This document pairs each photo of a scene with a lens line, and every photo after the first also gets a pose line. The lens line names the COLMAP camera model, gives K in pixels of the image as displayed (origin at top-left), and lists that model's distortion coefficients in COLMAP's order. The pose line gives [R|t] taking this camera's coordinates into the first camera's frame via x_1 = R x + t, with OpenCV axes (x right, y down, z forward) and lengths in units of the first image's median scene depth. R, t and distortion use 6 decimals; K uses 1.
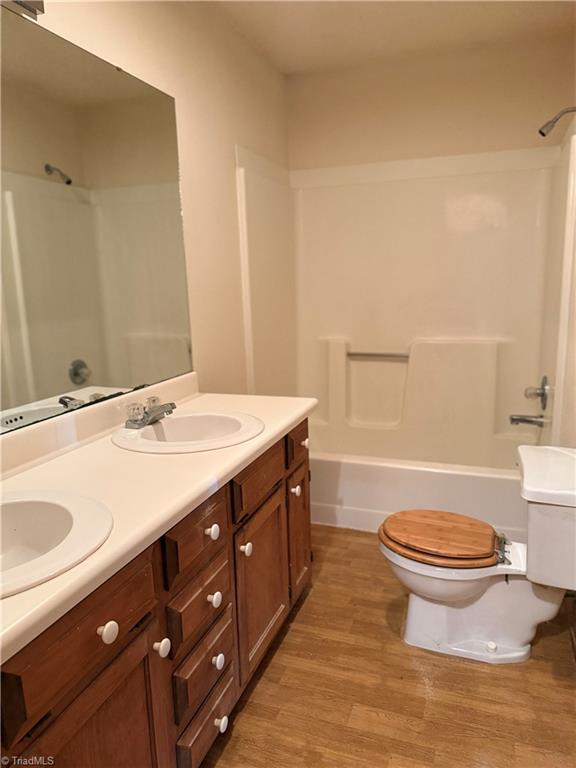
lens RADIAL K [[547.4, 0, 286.3], [0, 547.4, 383.8], [0, 0, 1]] dist [0.063310, -0.076079]
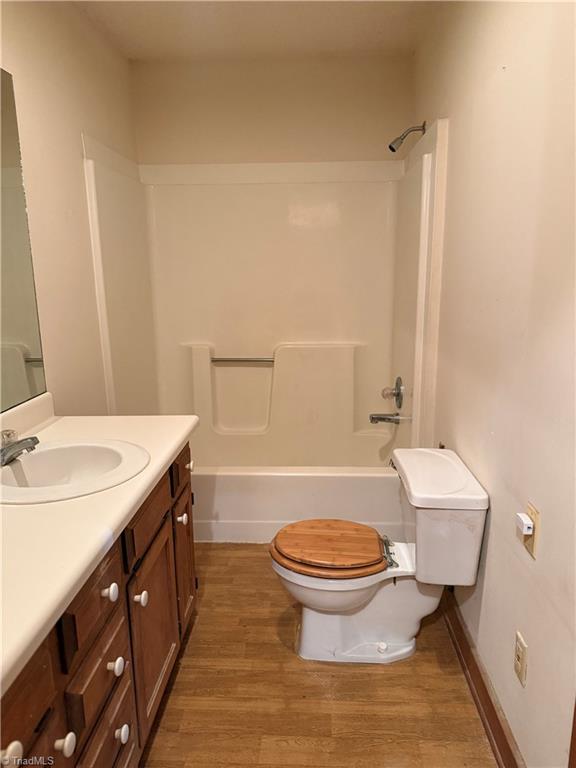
lens RADIAL K [[547.4, 0, 289.0], [0, 547.4, 385.9], [0, 0, 1]] dist [0.063310, -0.076079]
pose [[0.954265, -0.048669, 0.294975, -0.077093], [0.043823, 0.998774, 0.023018, -0.044361], [-0.295734, -0.009039, 0.955228, 0.064067]]
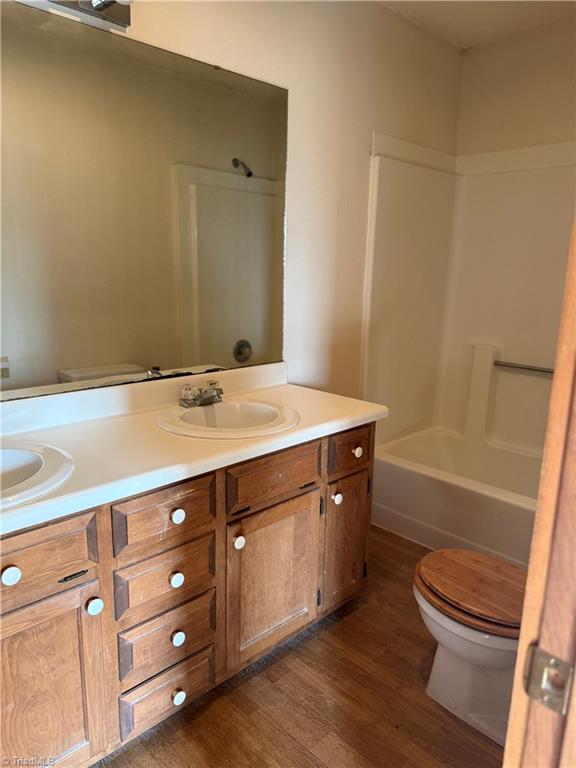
lens RADIAL K [[547.4, 0, 288.1], [0, 547.4, 385.8], [0, 0, 1]] dist [0.063310, -0.076079]
pose [[0.900070, 0.136826, -0.413705, 0.323479], [-0.126408, 0.990583, 0.052601, -0.040021], [0.417006, 0.004951, 0.908890, 0.098351]]
